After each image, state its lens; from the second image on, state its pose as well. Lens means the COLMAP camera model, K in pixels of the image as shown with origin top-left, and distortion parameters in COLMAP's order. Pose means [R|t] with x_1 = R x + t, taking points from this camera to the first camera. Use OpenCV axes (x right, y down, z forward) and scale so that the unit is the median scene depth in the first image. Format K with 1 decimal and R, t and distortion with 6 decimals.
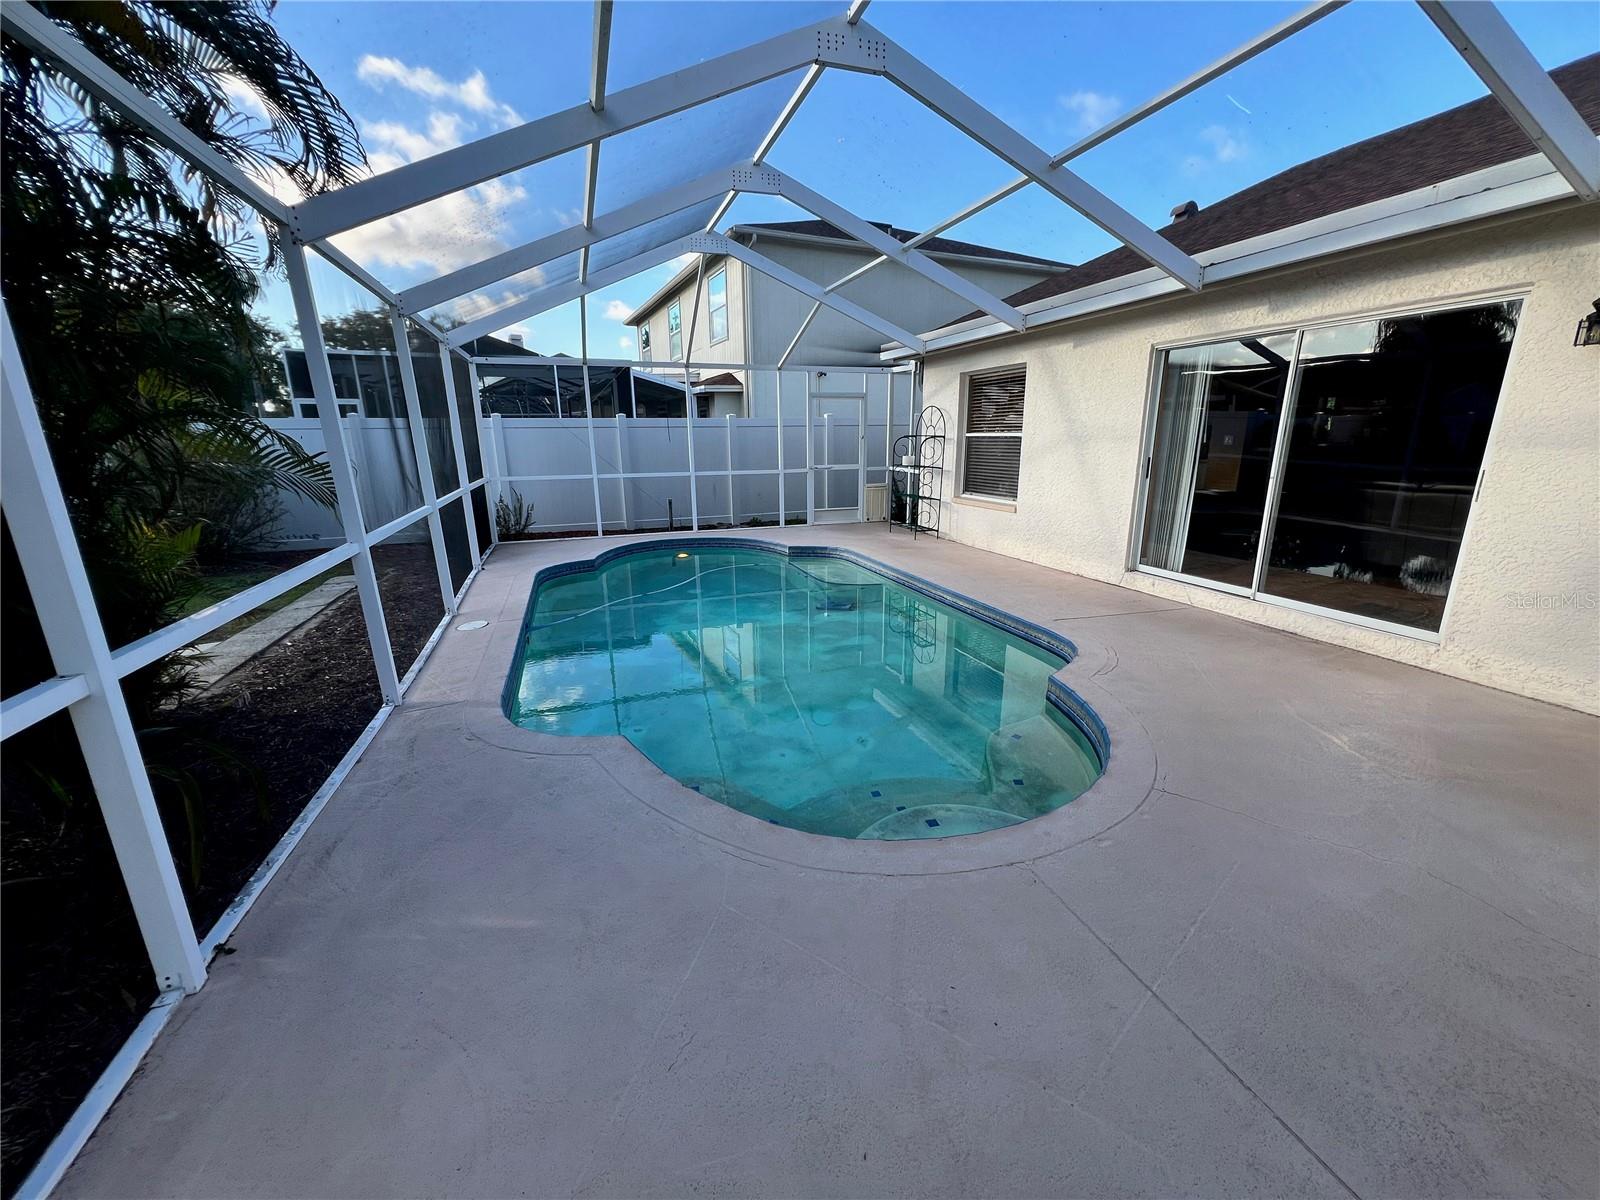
lens RADIAL K [[640.4, 0, 798.2], [0, 640.4, 600.4], [0, 0, 1]] dist [-0.001013, 0.000550]
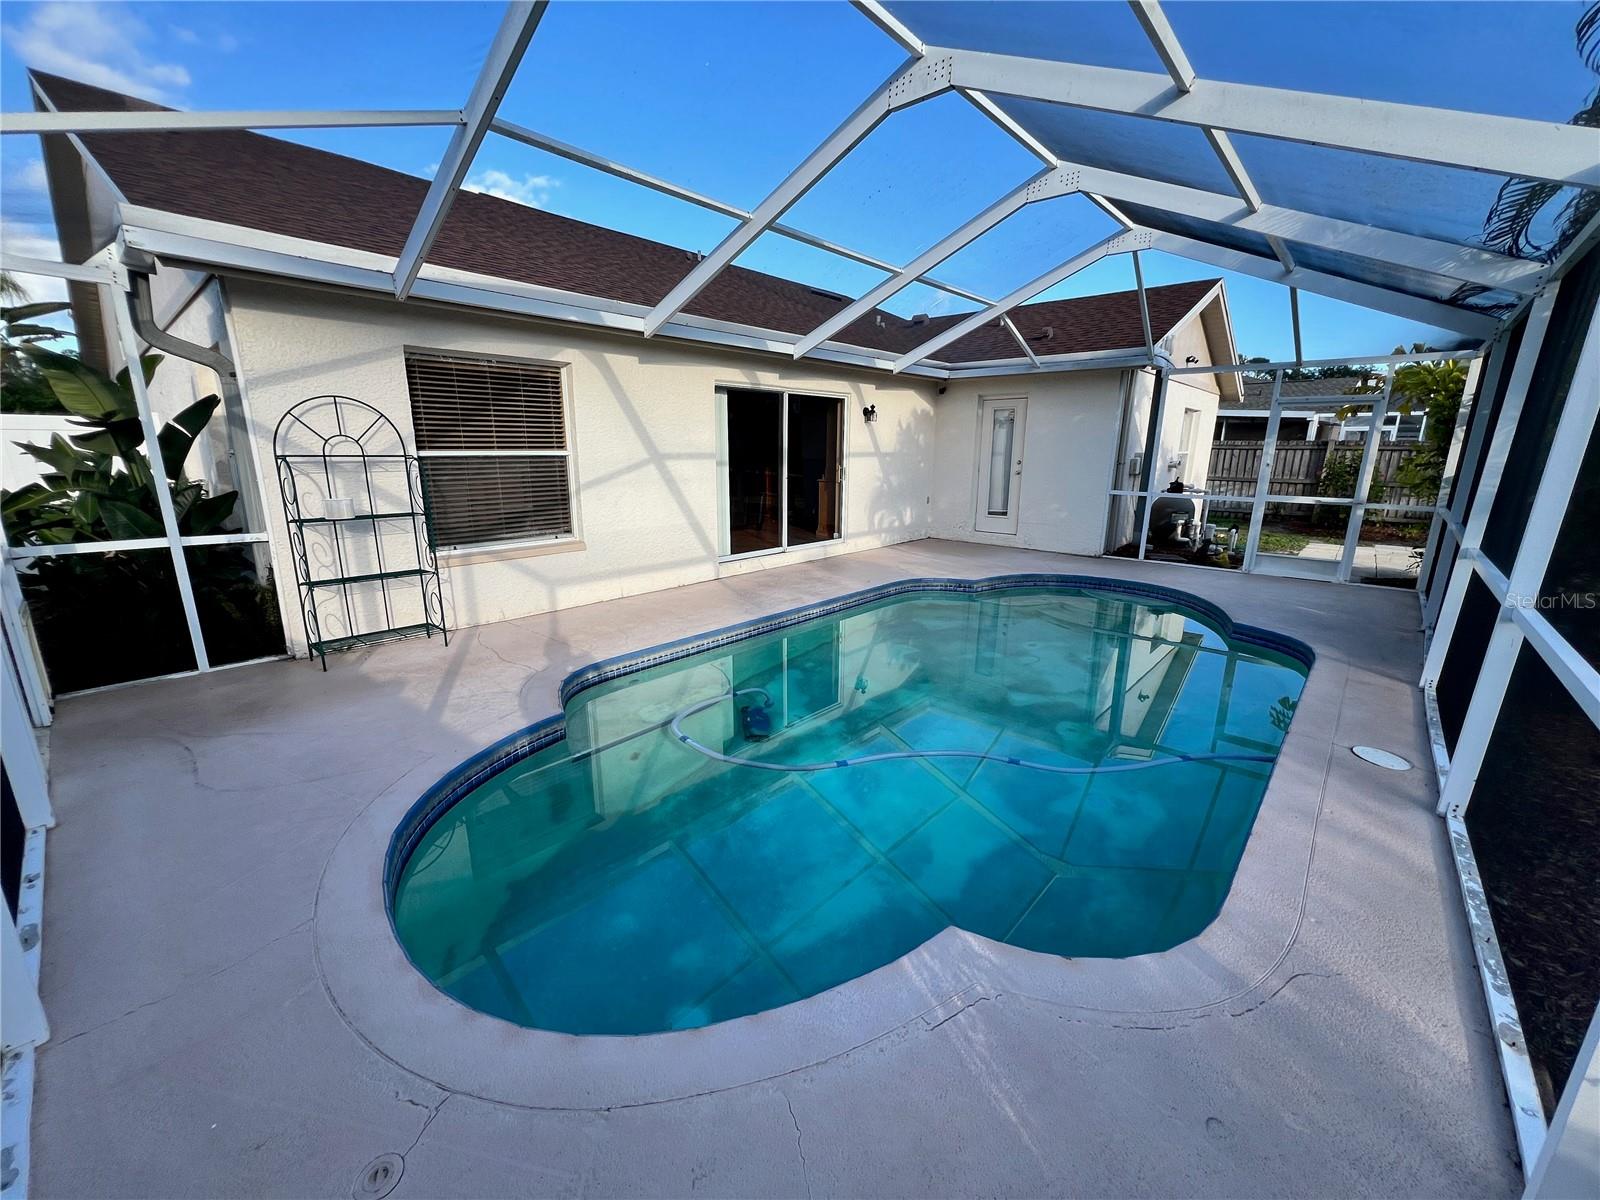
lens RADIAL K [[640.4, 0, 798.2], [0, 640.4, 600.4], [0, 0, 1]] dist [-0.001013, 0.000550]
pose [[-0.465254, -0.203653, 0.861431, -0.515162], [0.221378, 0.915477, 0.335995, -0.300474], [-0.857047, 0.347025, -0.380845, 1.141308]]
